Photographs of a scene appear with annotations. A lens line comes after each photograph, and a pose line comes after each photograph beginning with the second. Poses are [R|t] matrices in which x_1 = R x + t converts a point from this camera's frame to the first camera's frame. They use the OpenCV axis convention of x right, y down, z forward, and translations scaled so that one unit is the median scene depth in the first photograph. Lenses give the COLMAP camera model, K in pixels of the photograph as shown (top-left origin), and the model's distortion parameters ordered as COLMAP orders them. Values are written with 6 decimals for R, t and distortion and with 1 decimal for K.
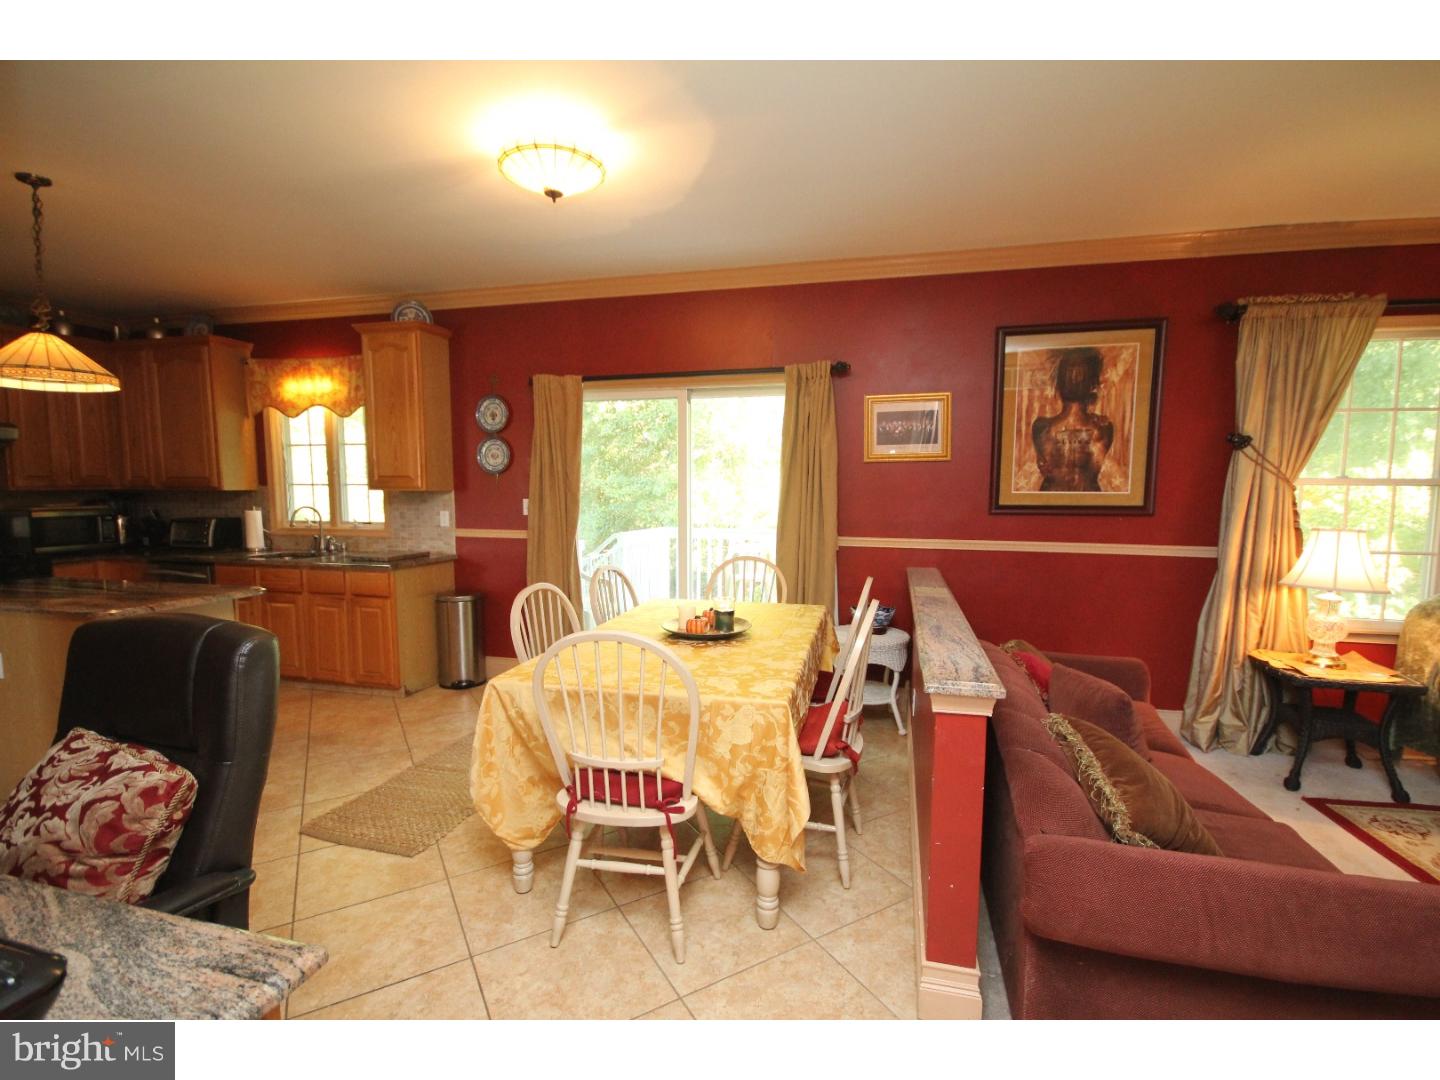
lens RADIAL K [[663.9, 0, 728.1], [0, 663.9, 548.9], [0, 0, 1]] dist [0.001126, -0.006086]
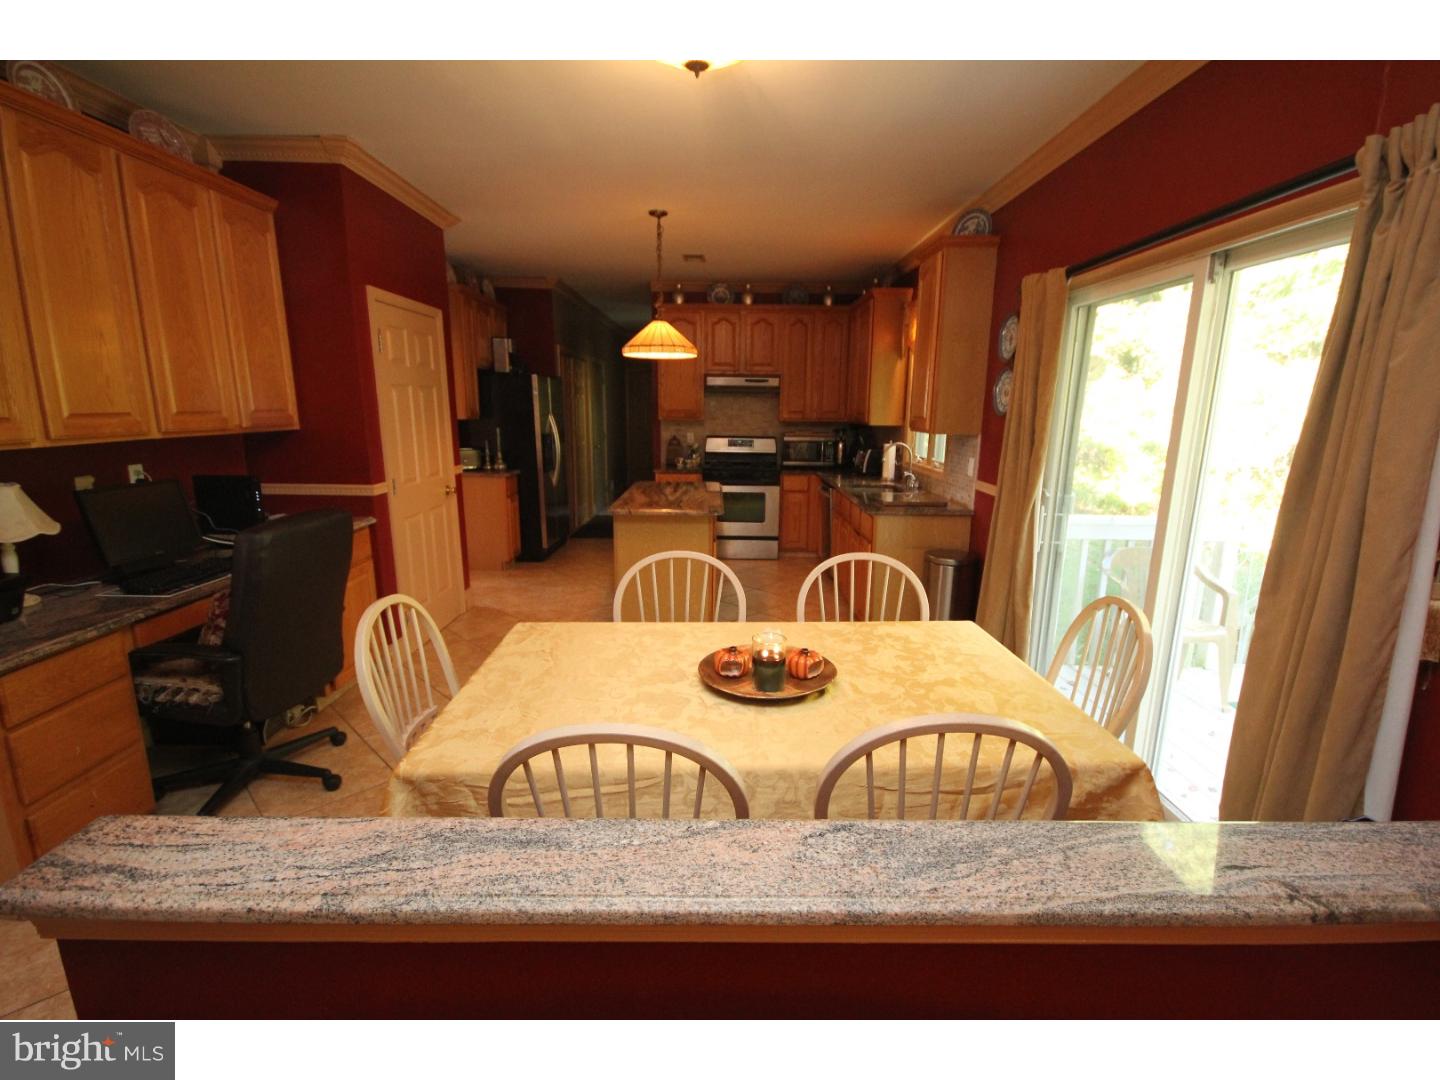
lens RADIAL K [[663.9, 0, 731.0], [0, 663.9, 550.7], [0, 0, 1]] dist [0.001126, -0.006086]
pose [[0.255184, 0.209894, -0.943836, 0.330062], [-0.100377, 0.976630, 0.190048, -0.071740], [0.961668, 0.046242, 0.270289, 0.467852]]
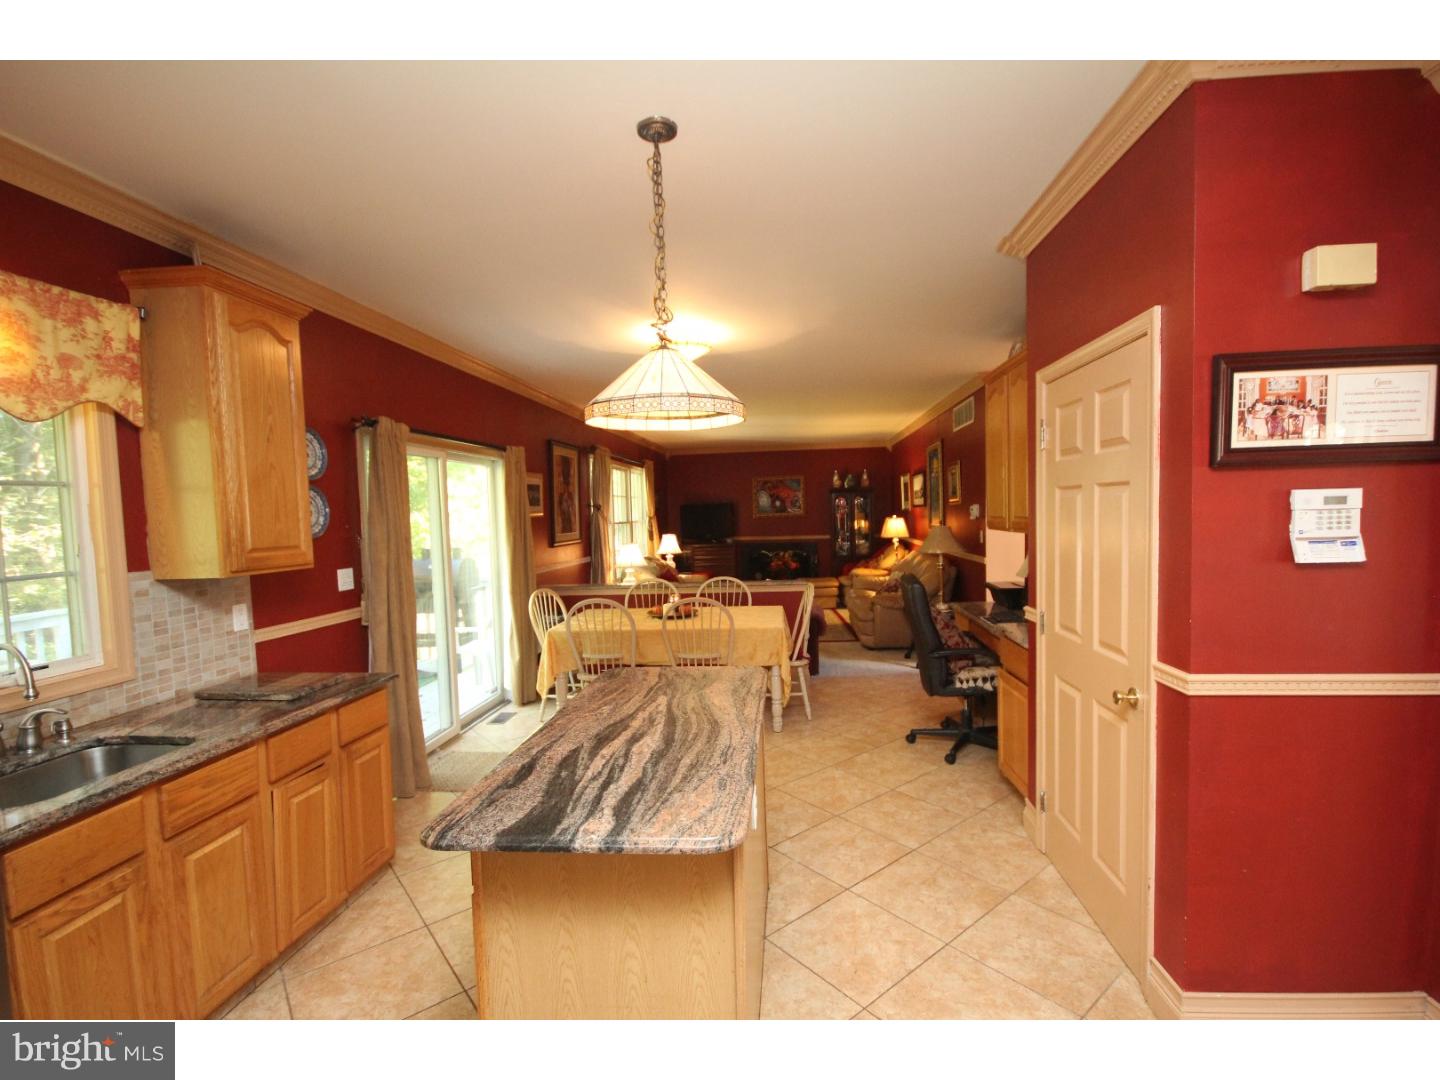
lens RADIAL K [[663.9, 0, 726.6], [0, 663.9, 548.2], [0, 0, 1]] dist [0.001126, -0.006086]
pose [[-0.140370, -0.055656, 0.988534, -1.063105], [0.121095, 0.989958, 0.072932, -0.096720], [-0.982666, 0.129944, -0.132220, 0.638968]]
